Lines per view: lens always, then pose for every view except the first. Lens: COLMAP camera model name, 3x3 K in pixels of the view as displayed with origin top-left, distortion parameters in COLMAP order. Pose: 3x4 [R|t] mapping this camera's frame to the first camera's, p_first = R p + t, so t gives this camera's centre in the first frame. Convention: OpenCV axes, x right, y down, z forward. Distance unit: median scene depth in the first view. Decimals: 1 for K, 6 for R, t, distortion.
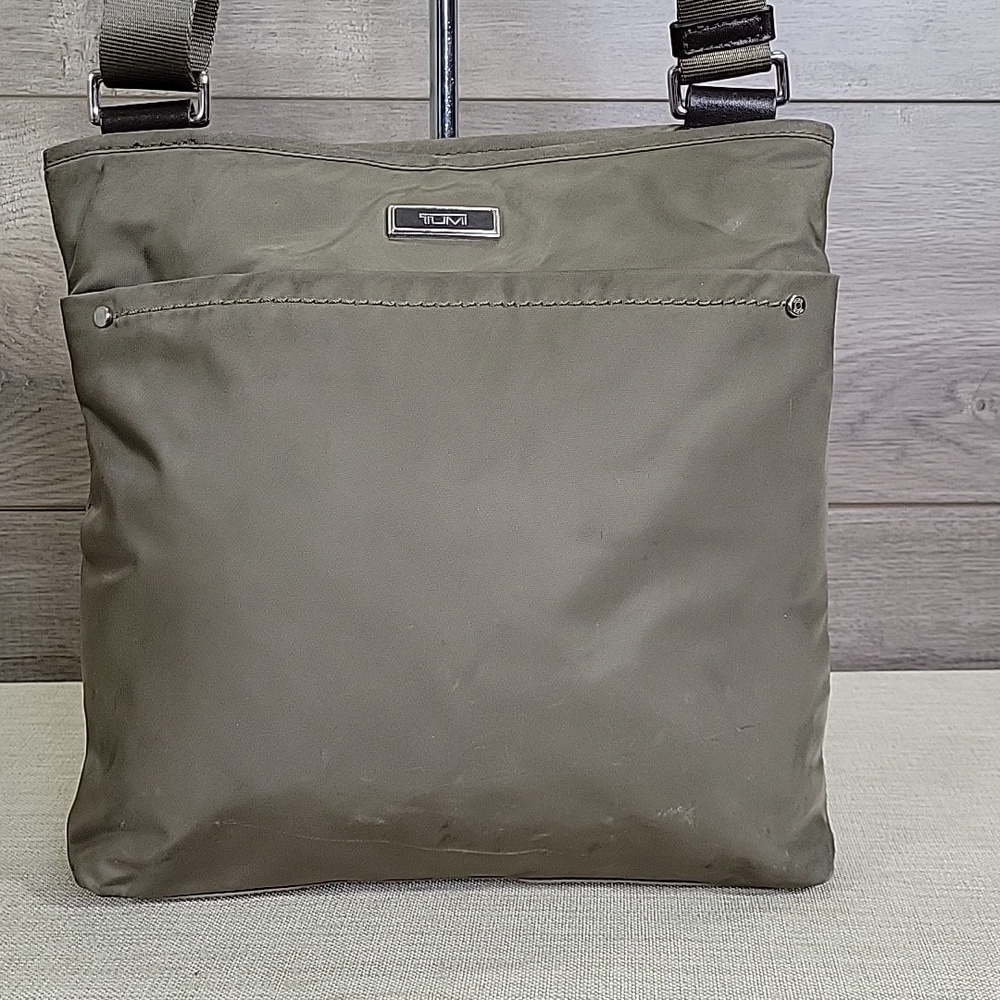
lens RADIAL K [[1568.5, 0, 477.8], [0, 1568.5, 528.8], [0, 0, 1]] dist [0.040296, 0.000000]
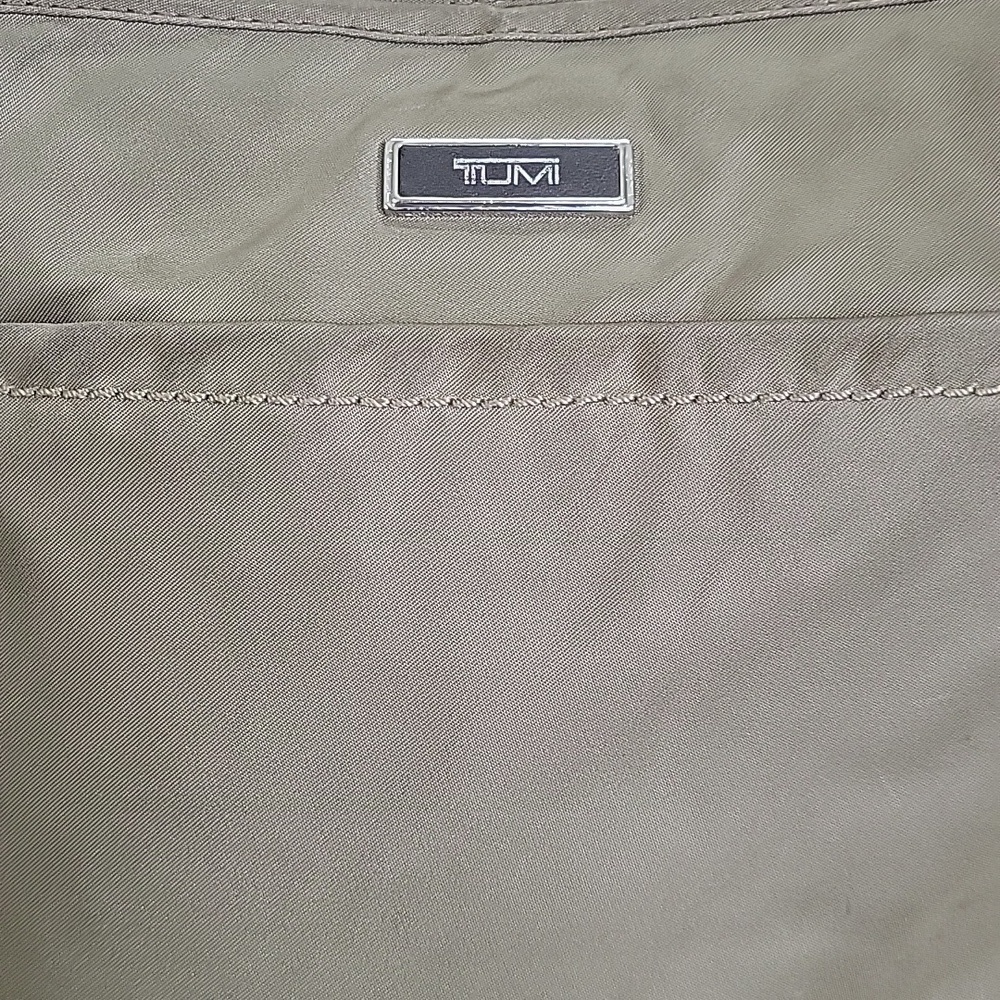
lens RADIAL K [[1568.5, 0, 502.9], [0, 1568.5, 497.0], [0, 0, 1]] dist [0.040296, 0.000000]
pose [[0.997512, 0.011175, -0.069608, 0.009084], [0.003244, 0.979036, 0.203661, -0.198769], [0.070425, -0.203380, 0.976564, 0.547244]]
